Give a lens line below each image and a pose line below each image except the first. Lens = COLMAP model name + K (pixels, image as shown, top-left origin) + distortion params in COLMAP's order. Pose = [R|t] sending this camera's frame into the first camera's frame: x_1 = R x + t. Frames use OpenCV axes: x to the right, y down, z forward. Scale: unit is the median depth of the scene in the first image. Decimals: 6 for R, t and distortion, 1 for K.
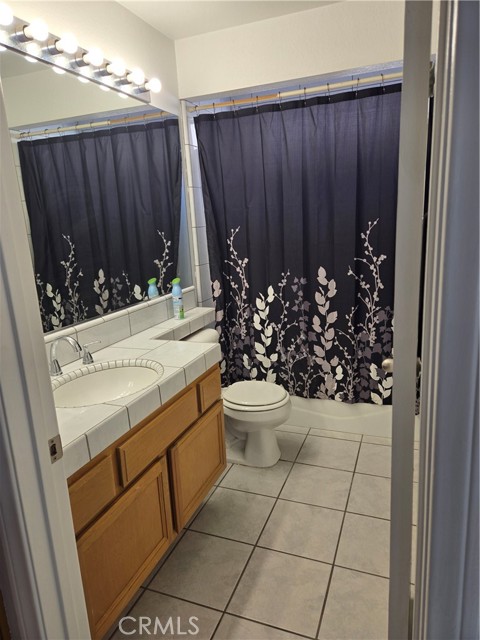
lens RADIAL K [[424.7, 0, 246.8], [0, 424.7, 319.9], [0, 0, 1]] dist [0.078320, -0.053825]
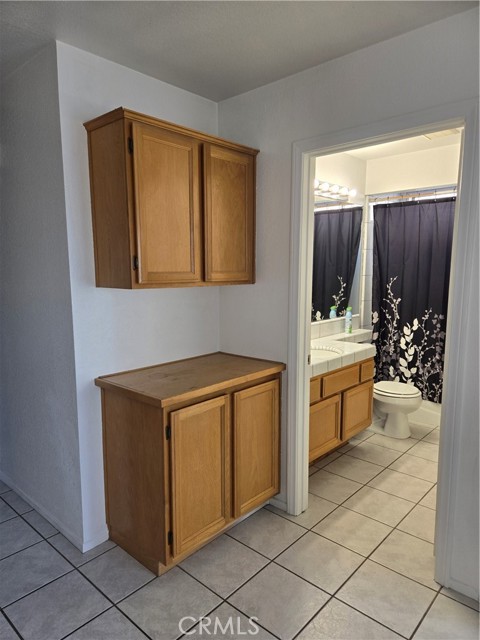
lens RADIAL K [[424.7, 0, 238.6], [0, 424.7, 325.6], [0, 0, 1]] dist [0.078320, -0.053825]
pose [[0.929509, 0.100532, -0.354833, 0.017111], [-0.129801, 0.989747, -0.059604, 0.106364], [0.345203, 0.101460, 0.933028, -0.545571]]
